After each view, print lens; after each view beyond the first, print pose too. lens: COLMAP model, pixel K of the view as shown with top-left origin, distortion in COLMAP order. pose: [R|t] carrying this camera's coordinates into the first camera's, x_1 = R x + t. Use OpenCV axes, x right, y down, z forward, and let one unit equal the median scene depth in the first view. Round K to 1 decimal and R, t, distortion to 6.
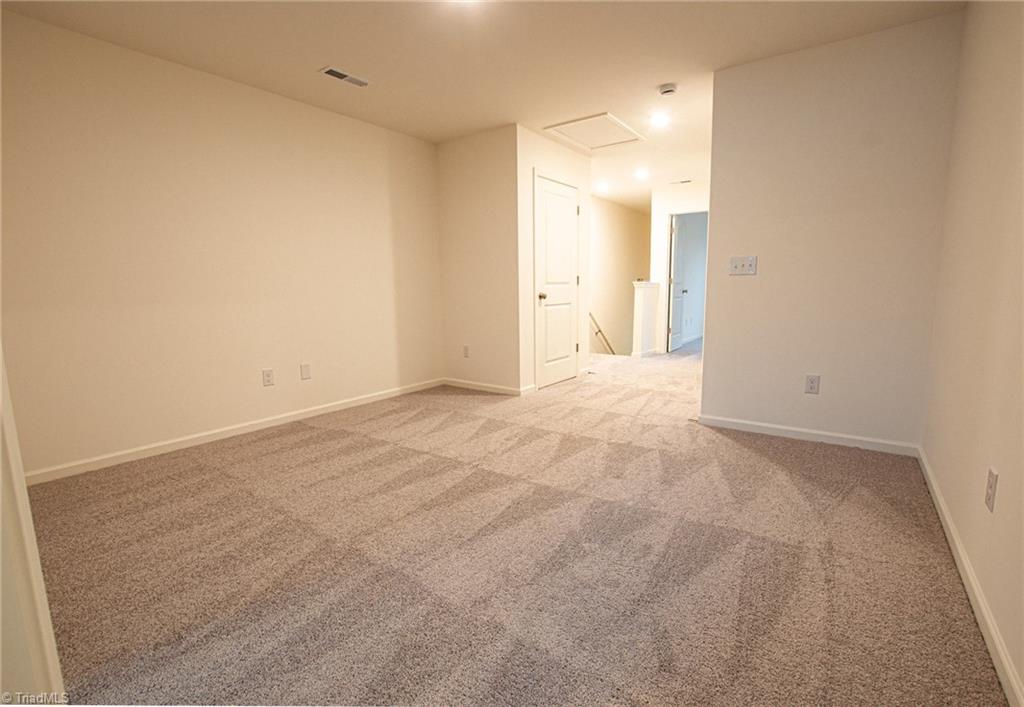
lens RADIAL K [[476.8, 0, 507.1], [0, 476.8, 356.7], [0, 0, 1]] dist [-0.023243, 0.000497]
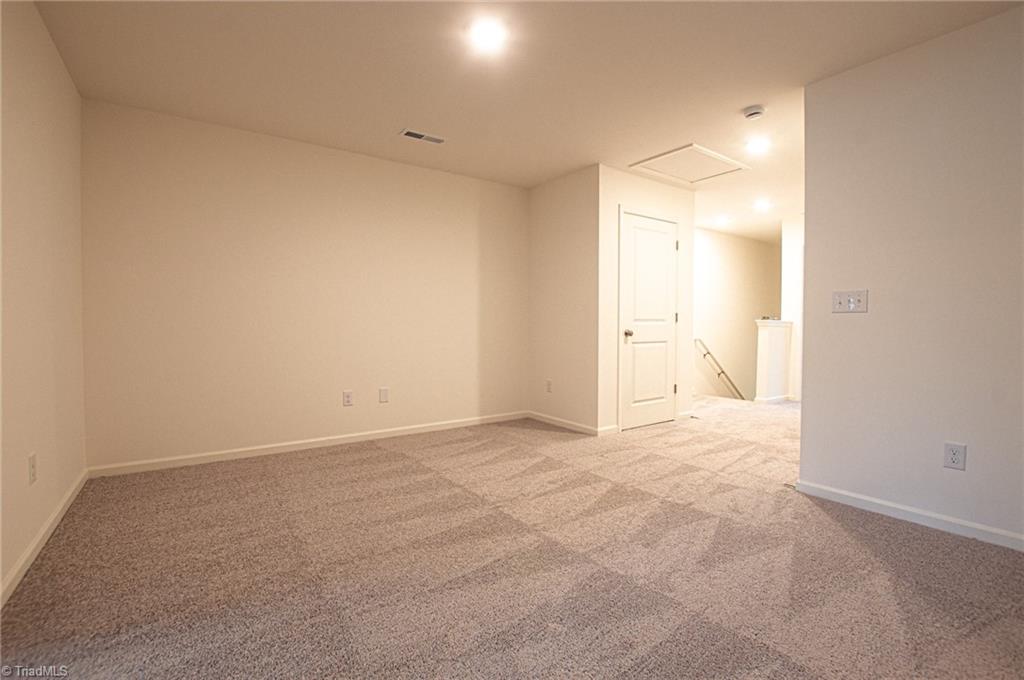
lens RADIAL K [[451.2, 0, 511.3], [0, 451.2, 335.8], [0, 0, 1]] dist [-0.024761, 0.002557]
pose [[0.948257, 0.025130, -0.316507, 0.188263], [-0.061775, 0.992415, -0.106284, -0.013742], [0.311436, 0.120337, 0.942617, 0.094207]]
